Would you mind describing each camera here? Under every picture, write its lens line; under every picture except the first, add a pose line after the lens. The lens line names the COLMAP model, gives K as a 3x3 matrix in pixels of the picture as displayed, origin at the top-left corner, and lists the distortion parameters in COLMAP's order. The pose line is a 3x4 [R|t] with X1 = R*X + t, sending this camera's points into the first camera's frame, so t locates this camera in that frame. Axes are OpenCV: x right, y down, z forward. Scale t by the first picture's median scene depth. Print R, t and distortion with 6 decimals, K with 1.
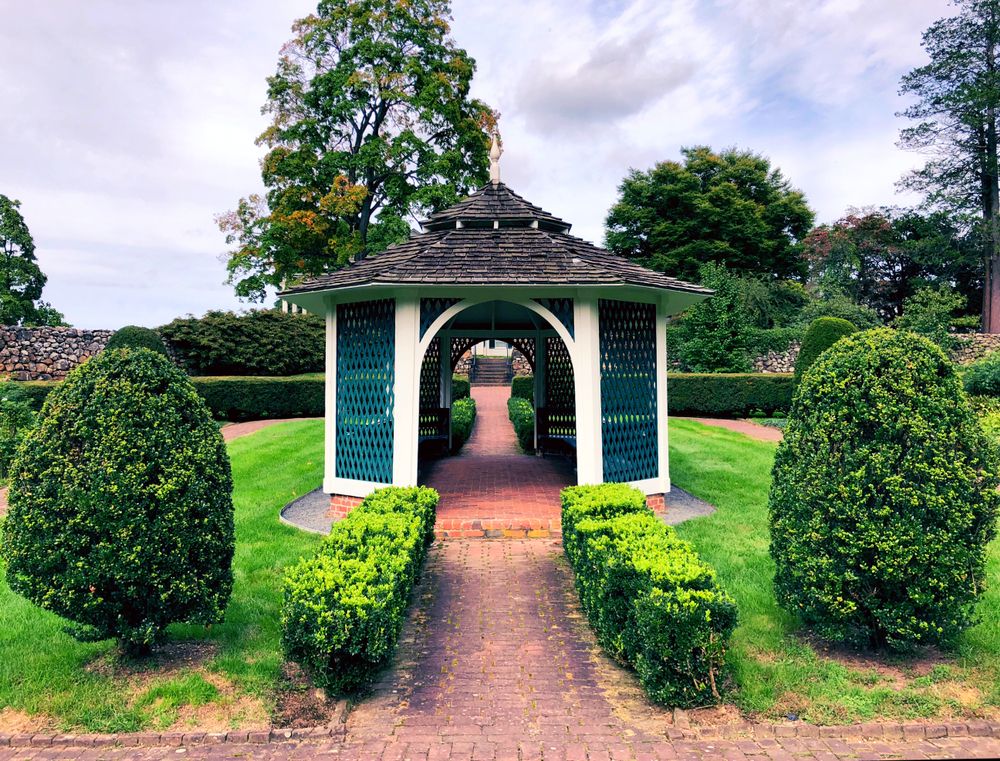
lens RADIAL K [[739.3, 0, 500.0], [0, 739.3, 380.5], [0, 0, 1]] dist [0.001152, 0.000293]
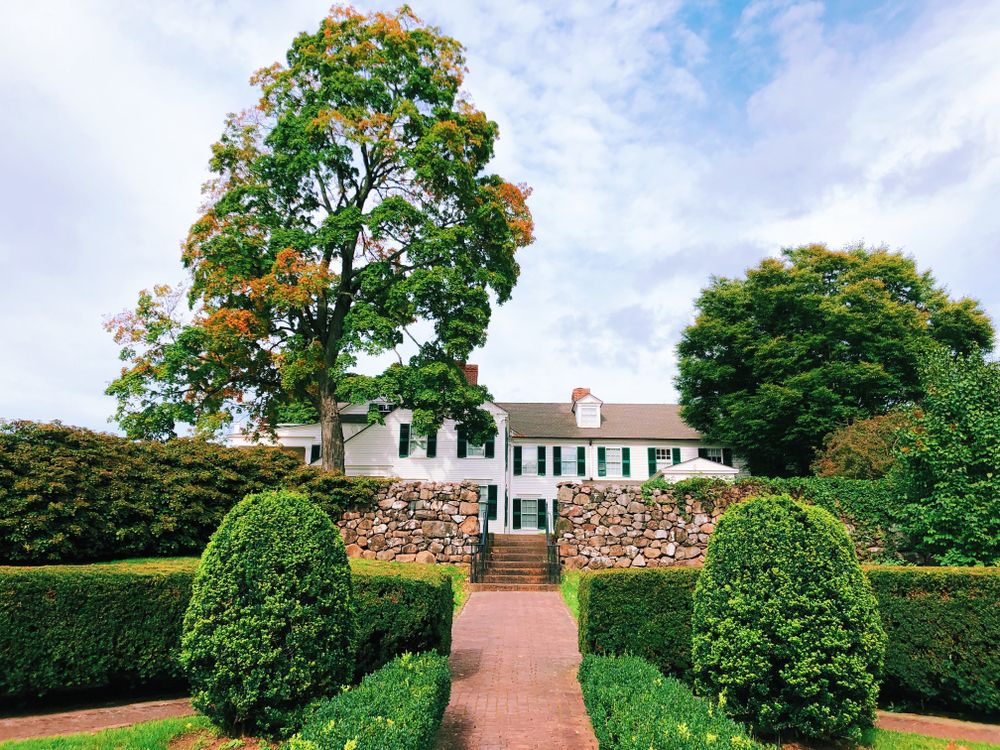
lens RADIAL K [[743.1, 0, 500.0], [0, 743.1, 375.0], [0, 0, 1]] dist [0.025723, -0.001330]
pose [[0.999358, 0.003041, -0.035699, -0.004052], [-0.012253, 0.965323, -0.260772, -0.000801], [0.033668, 0.261042, 0.964740, 0.358024]]
